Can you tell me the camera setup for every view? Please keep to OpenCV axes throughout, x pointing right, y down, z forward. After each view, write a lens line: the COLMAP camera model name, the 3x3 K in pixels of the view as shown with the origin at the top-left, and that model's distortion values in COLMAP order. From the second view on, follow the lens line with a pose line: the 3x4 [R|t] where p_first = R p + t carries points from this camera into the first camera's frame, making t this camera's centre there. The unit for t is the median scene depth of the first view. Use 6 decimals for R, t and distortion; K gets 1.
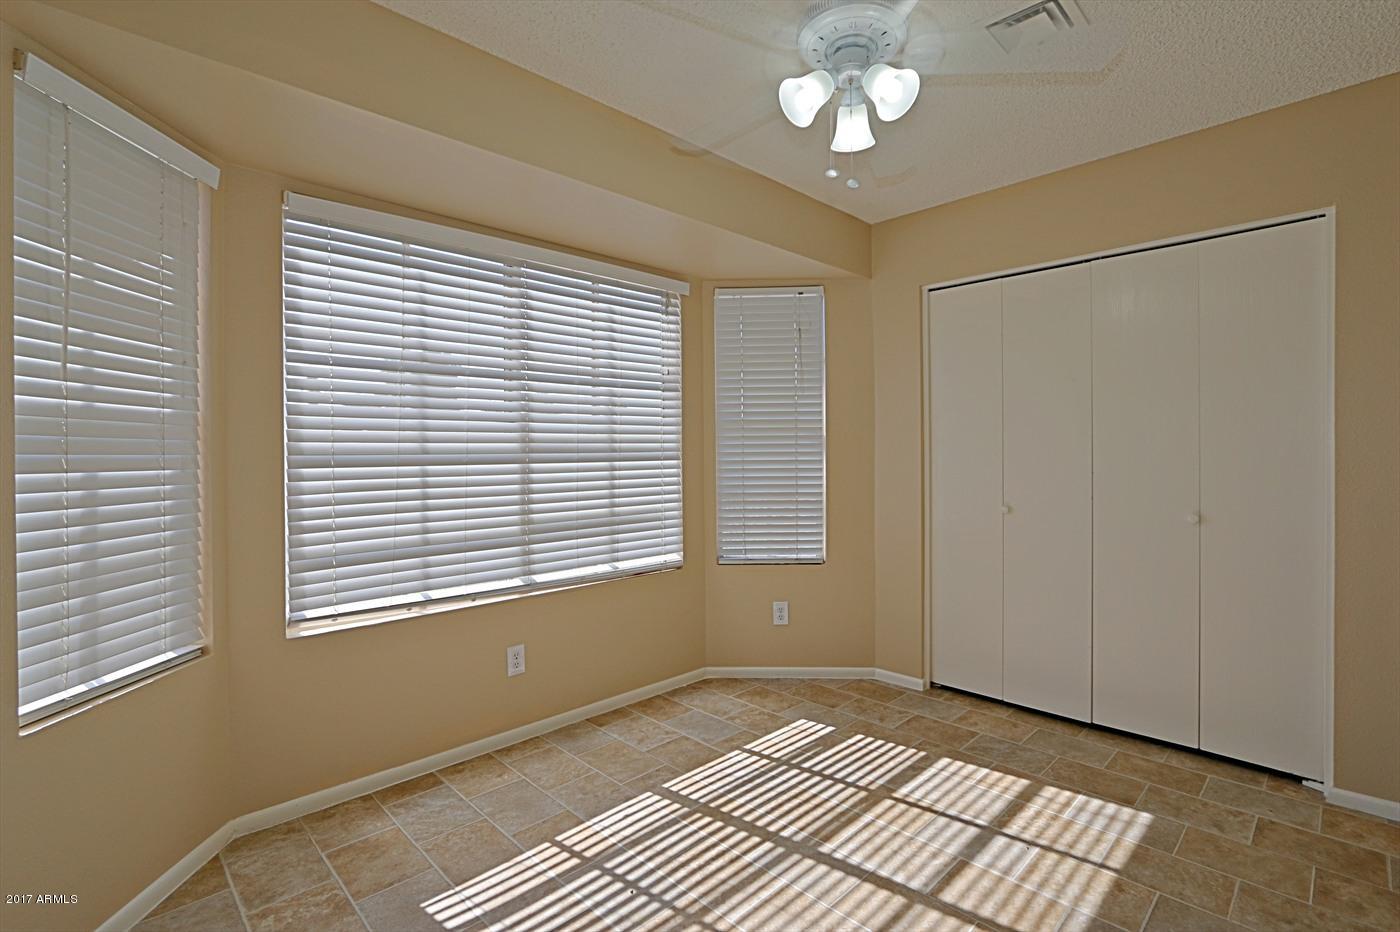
lens RADIAL K [[636.7, 0, 696.0], [0, 636.7, 459.1], [0, 0, 1]] dist [-0.031730, 0.011967]
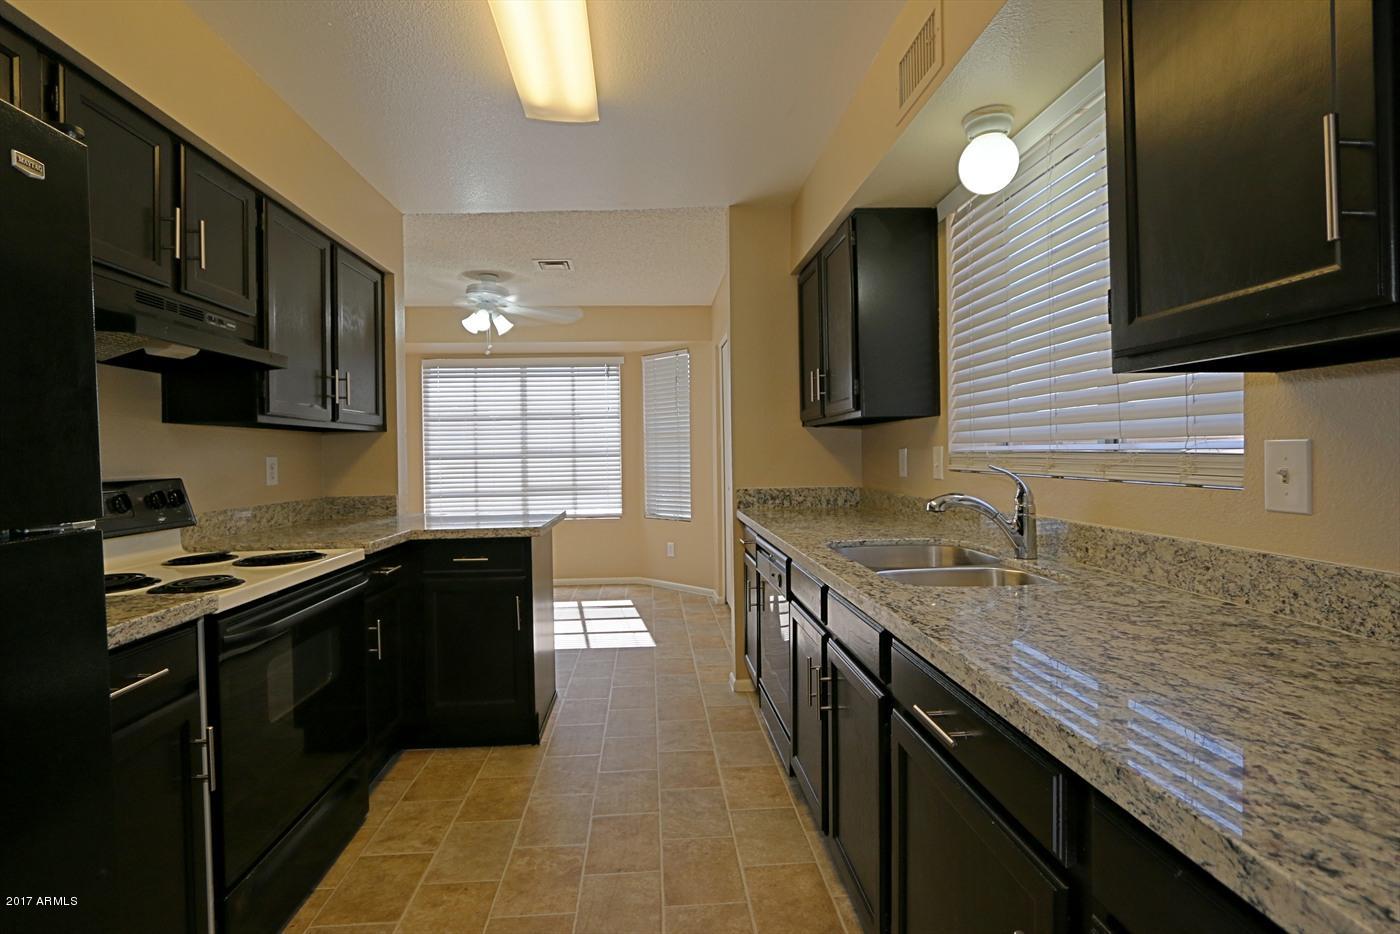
lens RADIAL K [[636.7, 0, 696.0], [0, 636.7, 460.1], [0, 0, 1]] dist [-0.031730, 0.011967]
pose [[0.771809, 0.002078, -0.635851, 1.282752], [0.004745, 0.999948, 0.009028, -0.004301], [0.635837, -0.009985, 0.771759, -0.244680]]
